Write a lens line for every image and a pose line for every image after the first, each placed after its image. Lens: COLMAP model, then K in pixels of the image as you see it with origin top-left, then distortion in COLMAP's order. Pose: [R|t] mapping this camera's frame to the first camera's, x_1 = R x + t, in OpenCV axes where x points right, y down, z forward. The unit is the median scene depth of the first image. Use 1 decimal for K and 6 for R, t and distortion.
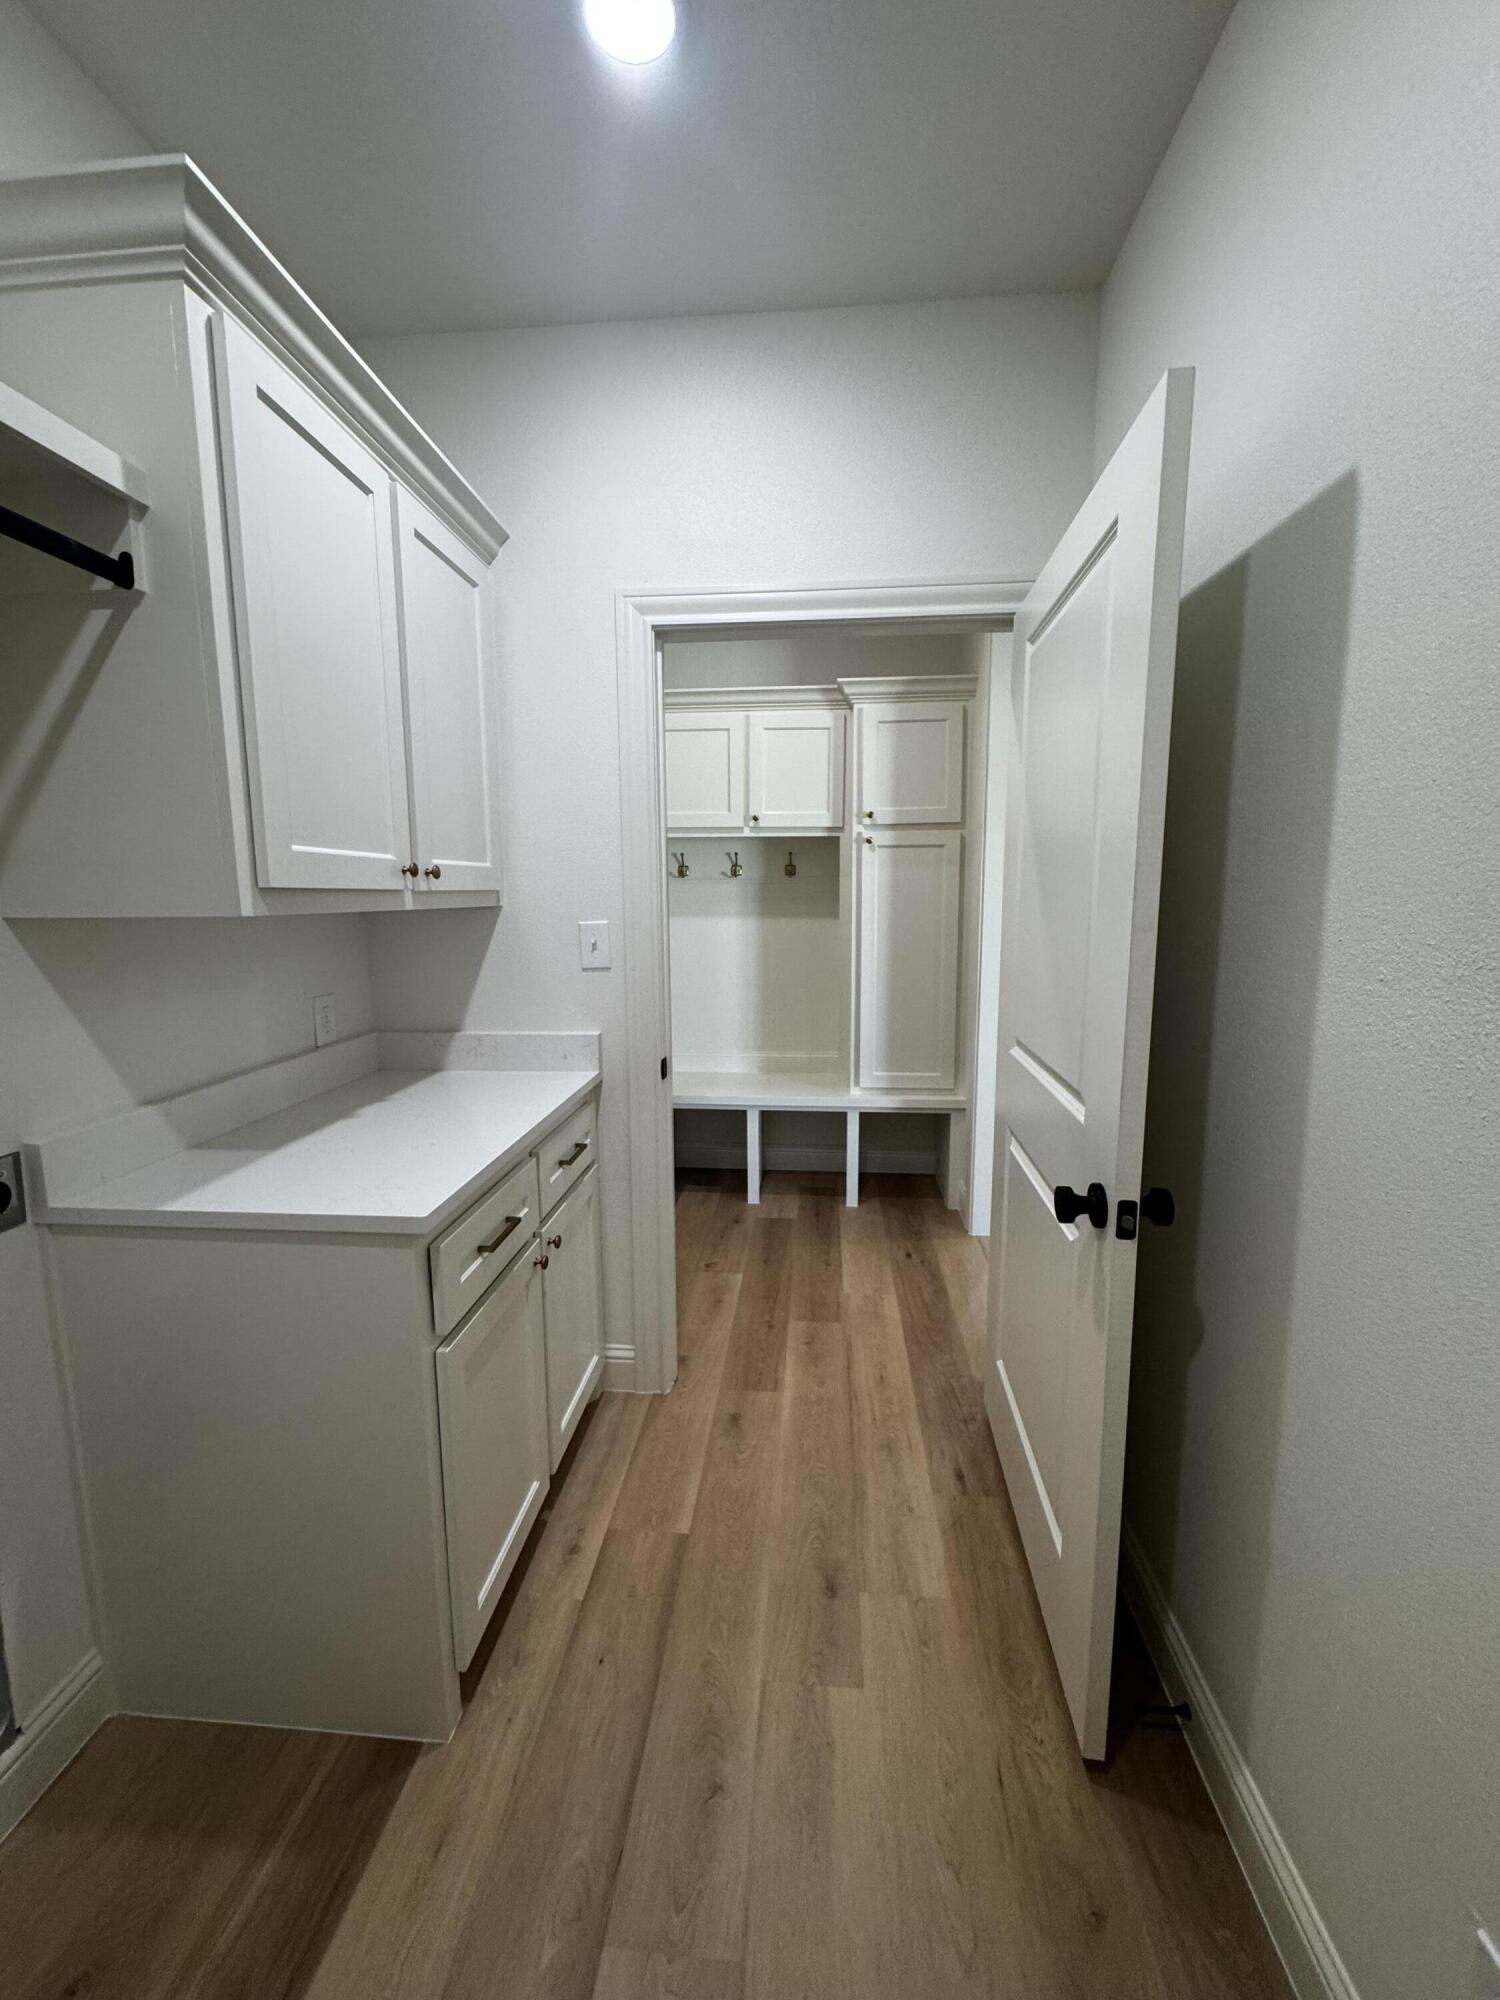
lens RADIAL K [[800.4, 0, 750.0], [0, 800.4, 1000.0], [0, 0, 1]] dist [-0.000691, 0.000338]
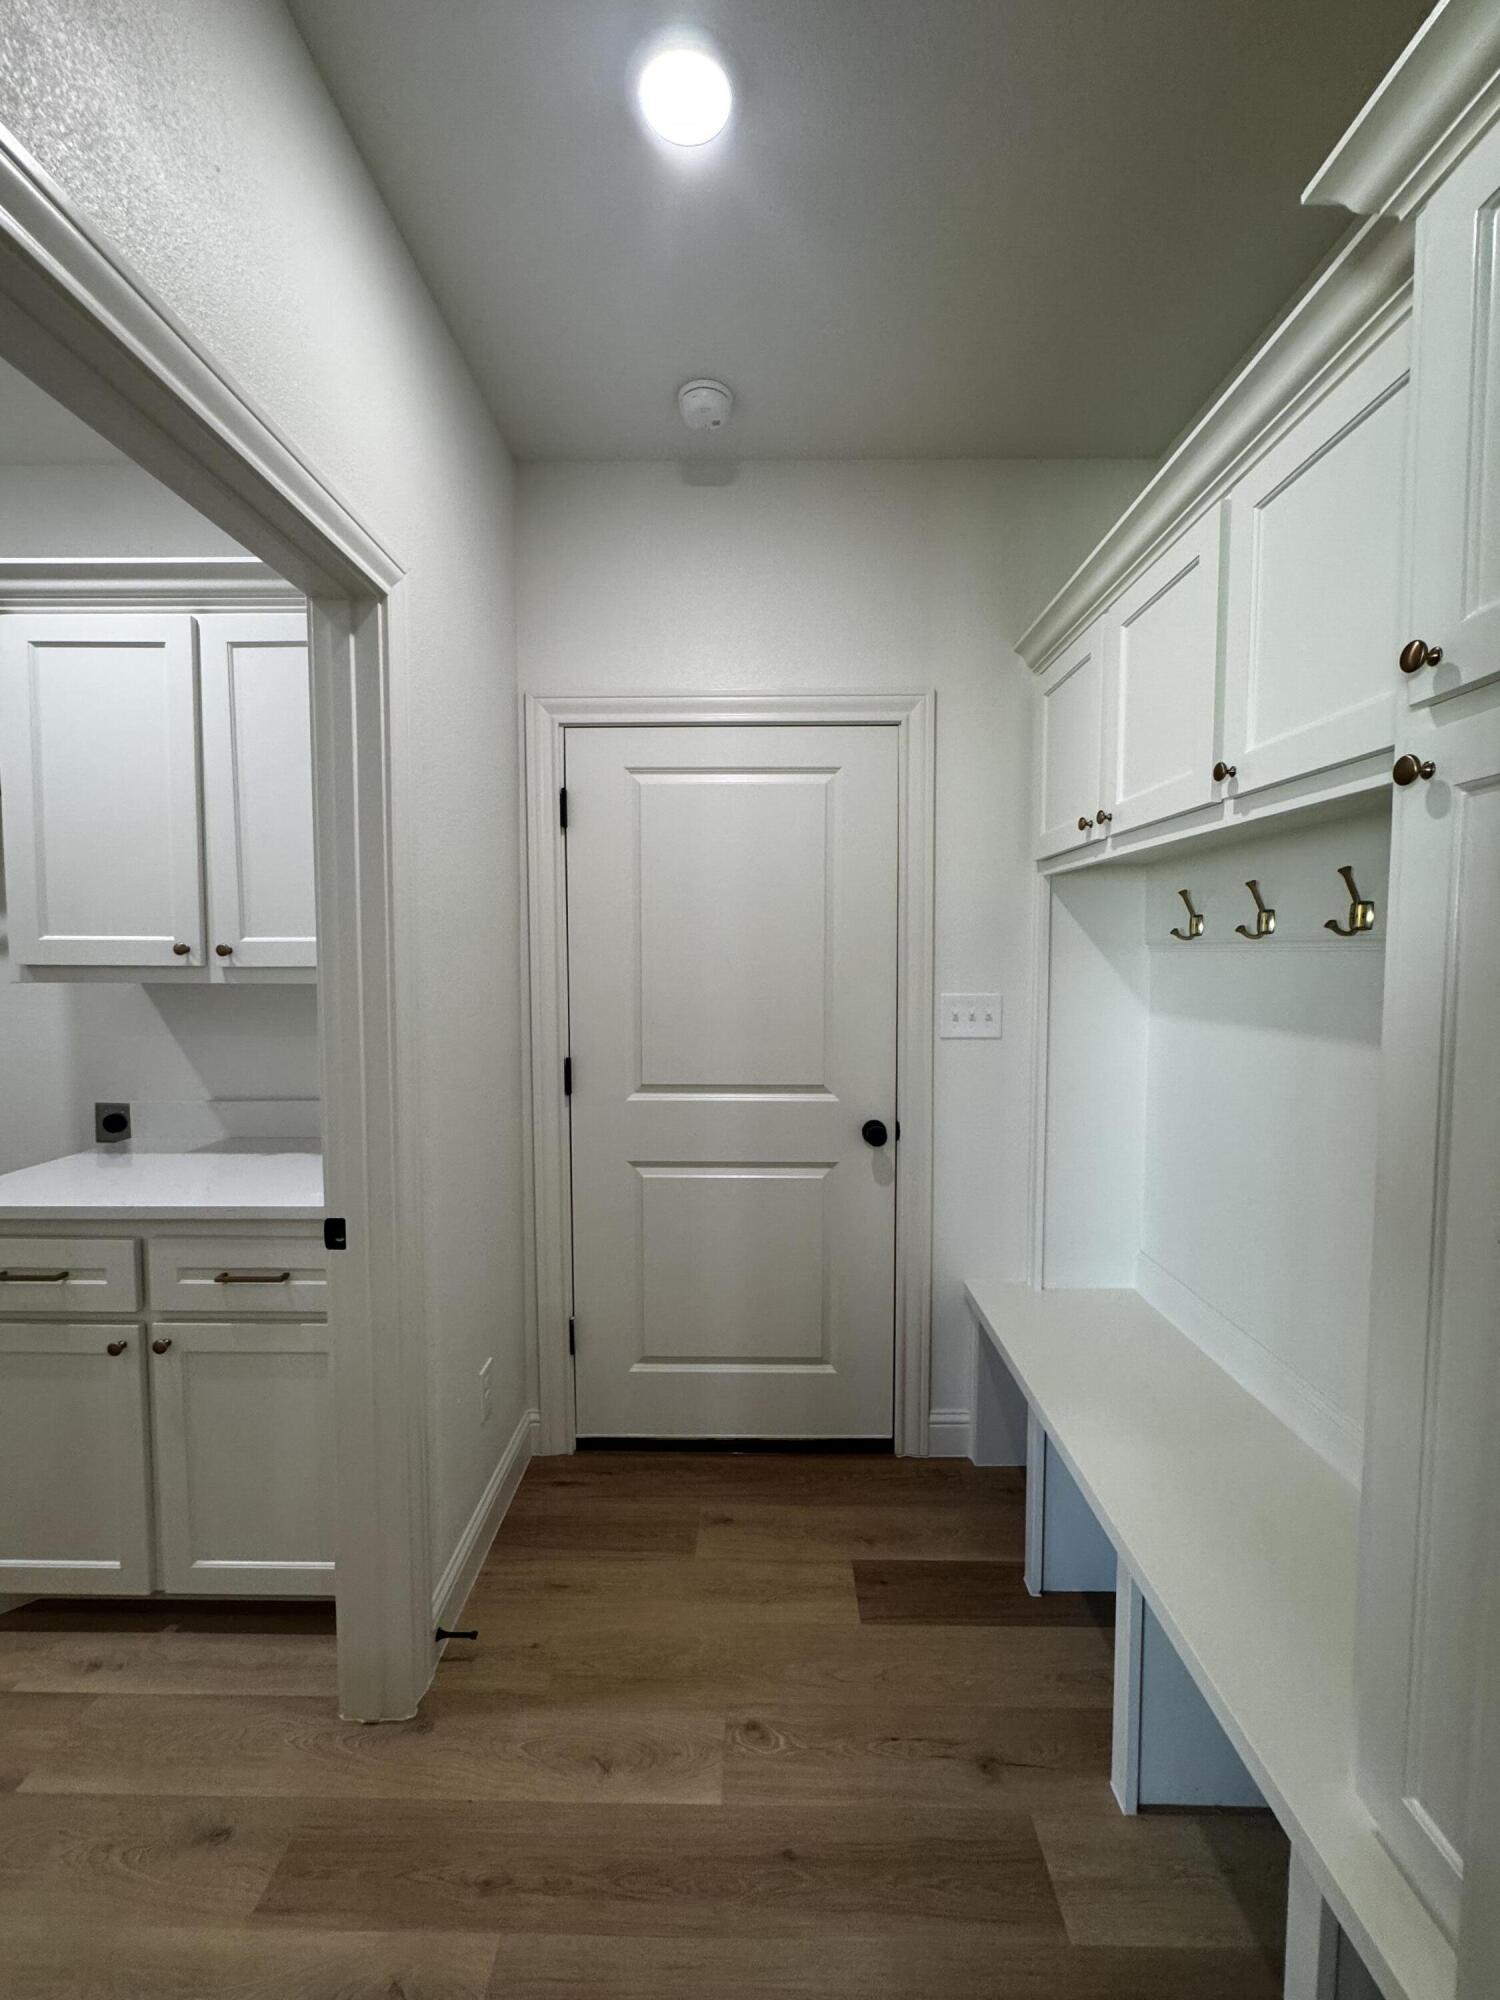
lens RADIAL K [[800.4, 0, 750.0], [0, 800.4, 1000.0], [0, 0, 1]] dist [-0.000691, 0.000338]
pose [[0.072621, 0.061814, -0.995442, 0.592207], [-0.134302, 0.989593, 0.051653, -0.195520], [0.988276, 0.129939, 0.080167, 1.302034]]
